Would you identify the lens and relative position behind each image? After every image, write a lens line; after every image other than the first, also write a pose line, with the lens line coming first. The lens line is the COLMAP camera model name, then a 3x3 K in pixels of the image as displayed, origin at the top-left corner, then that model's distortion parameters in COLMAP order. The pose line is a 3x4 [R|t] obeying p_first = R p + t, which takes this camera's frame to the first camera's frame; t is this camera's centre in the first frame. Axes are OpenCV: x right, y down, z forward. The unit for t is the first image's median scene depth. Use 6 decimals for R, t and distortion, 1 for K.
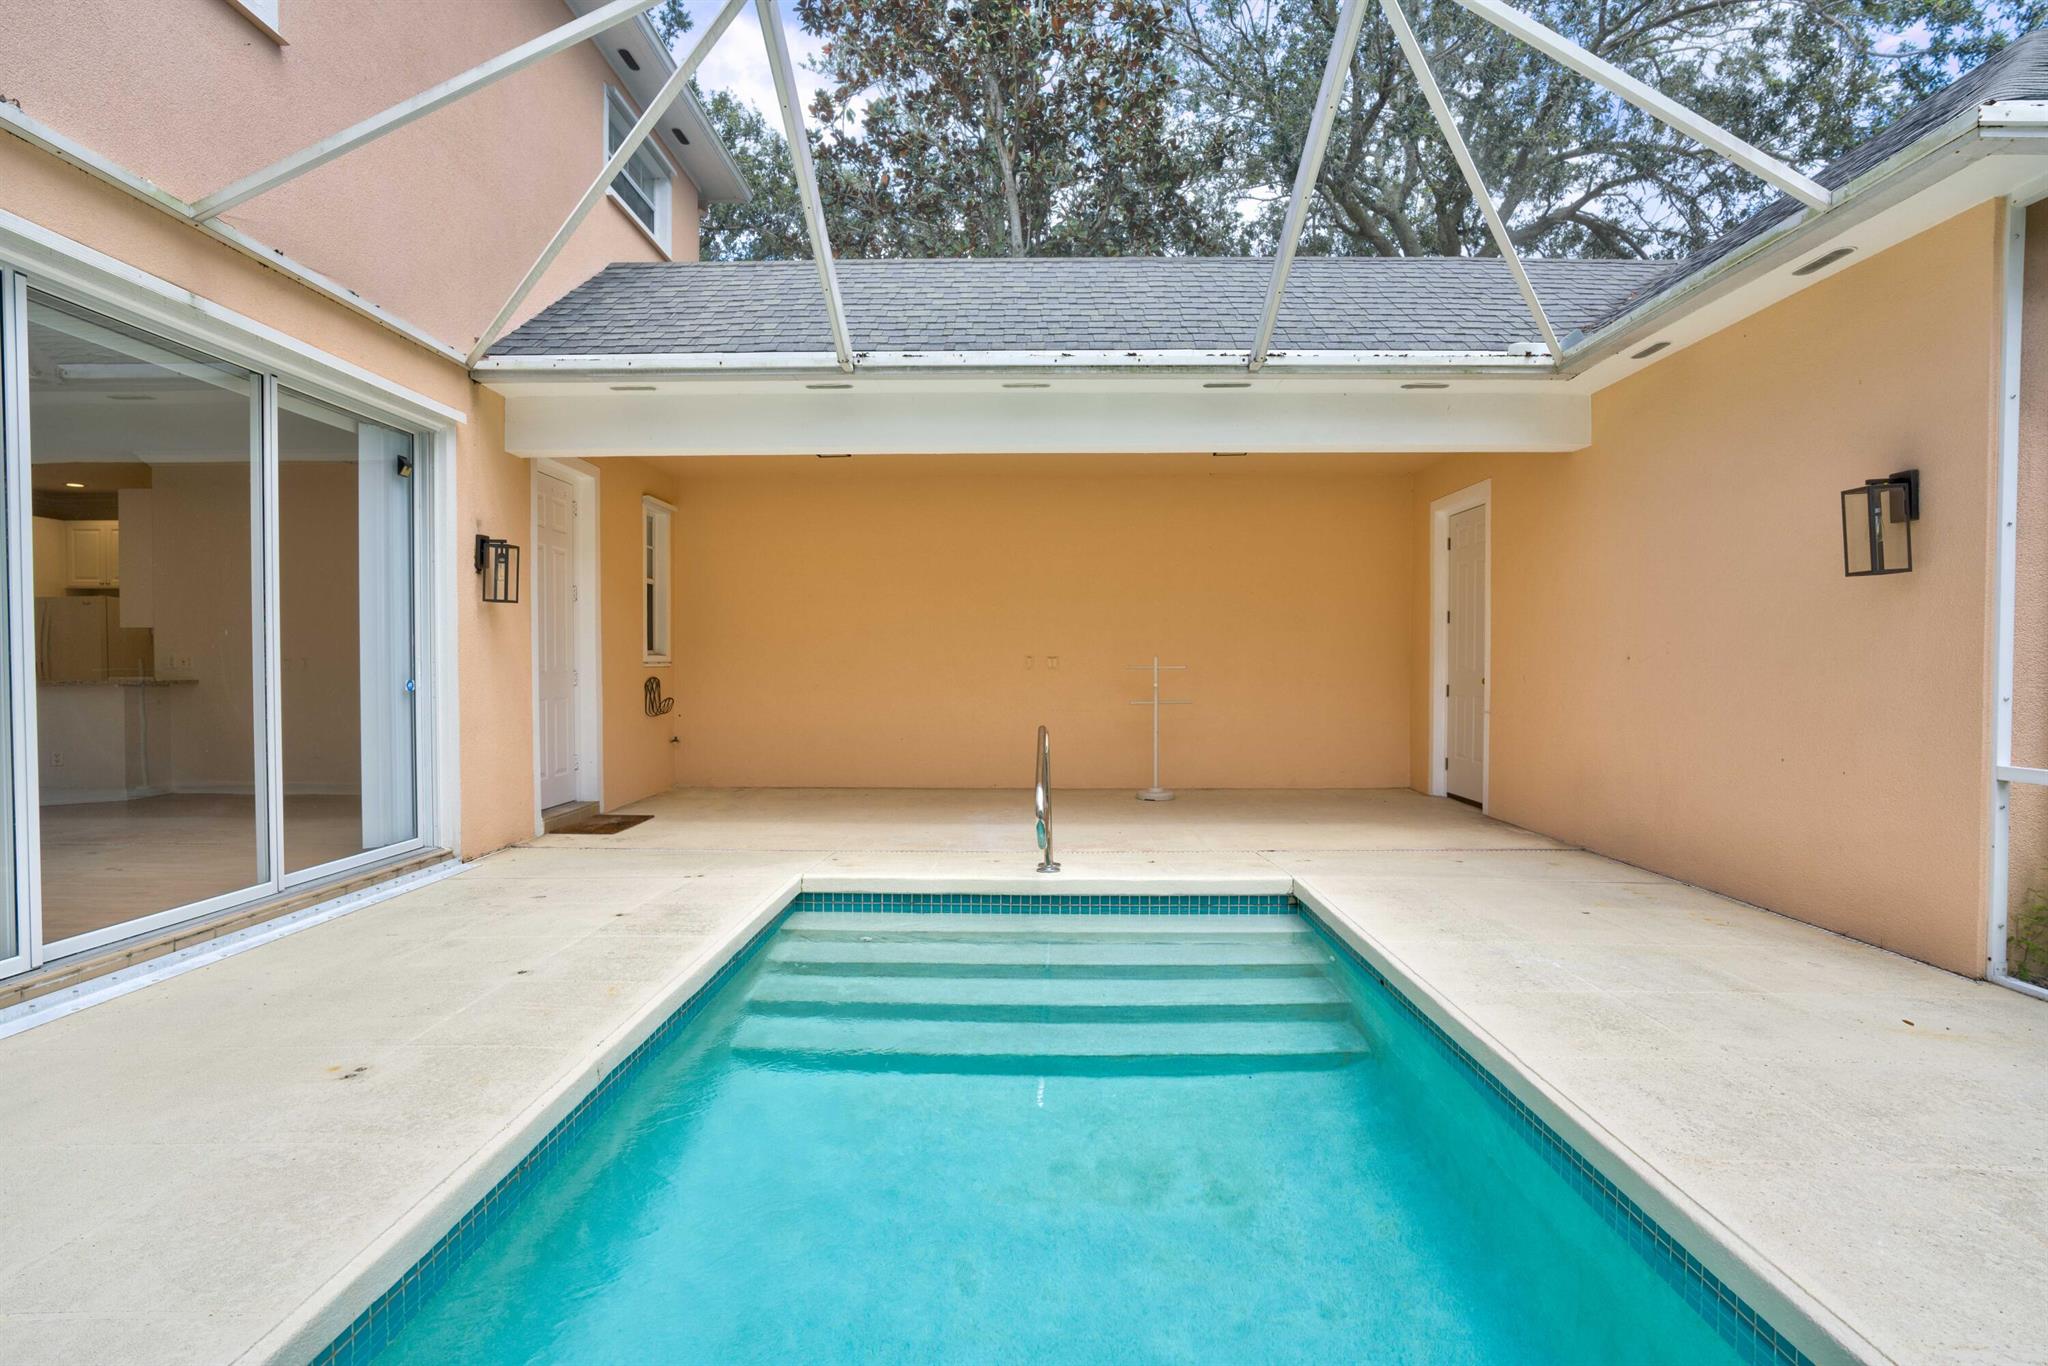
lens RADIAL K [[1019.6, 0, 1024.0], [0, 1019.6, 683.0], [0, 0, 1]] dist [0.000088, 0.000049]
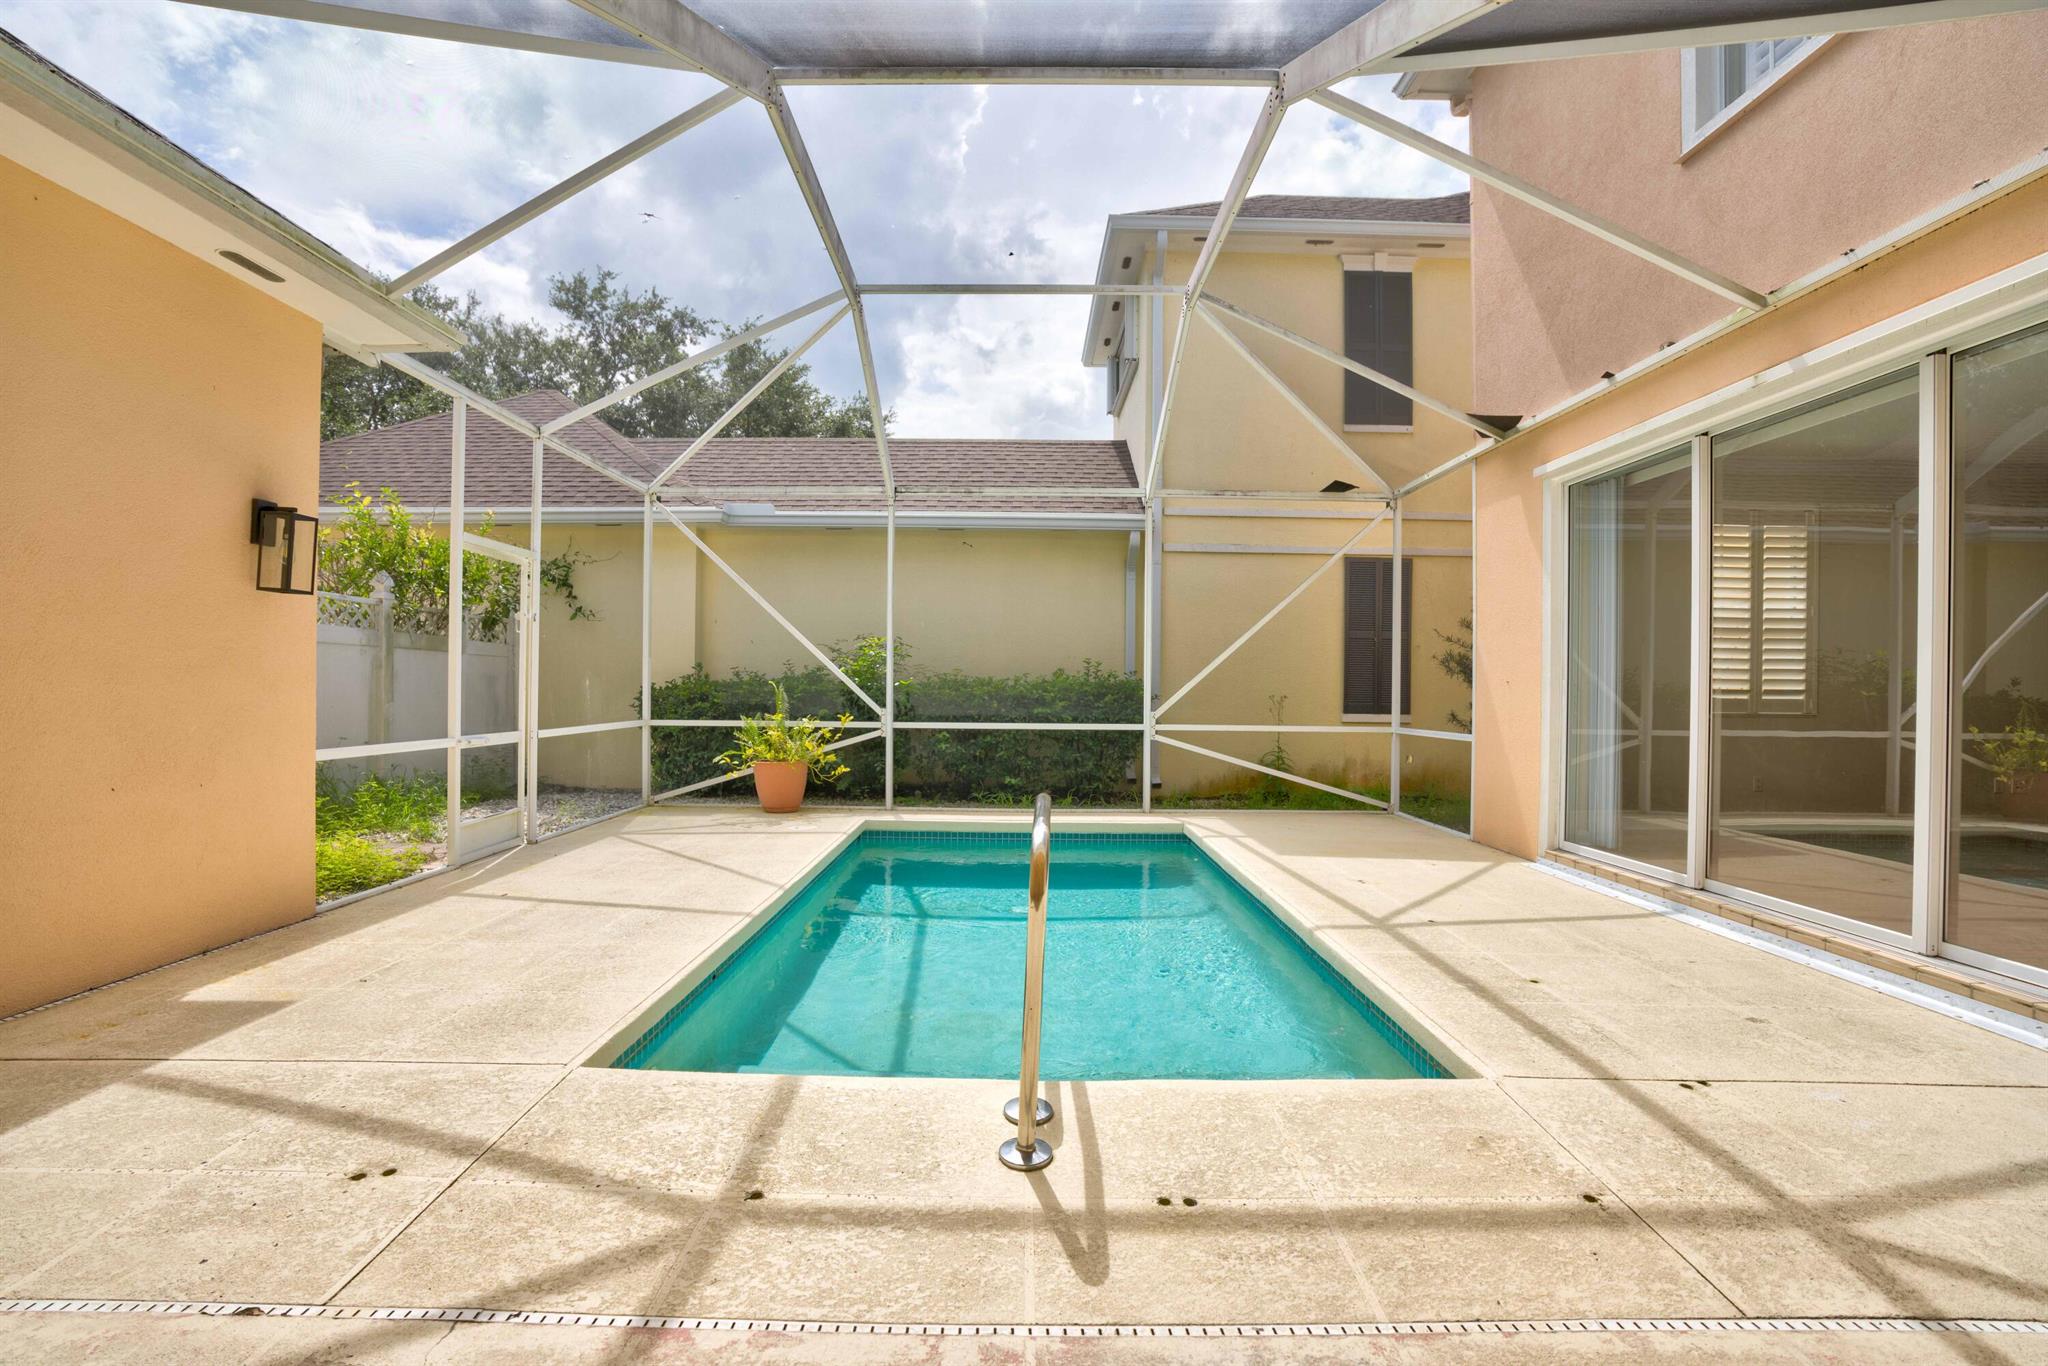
lens RADIAL K [[939.8, 0, 1015.6], [0, 939.8, 687.5], [0, 0, 1]] dist [-0.062180, 0.022388]
pose [[-0.999864, -0.009399, -0.013576, 0.052330], [-0.009627, 0.999812, 0.016843, -0.027289], [0.013415, 0.016971, -0.999766, 1.934882]]
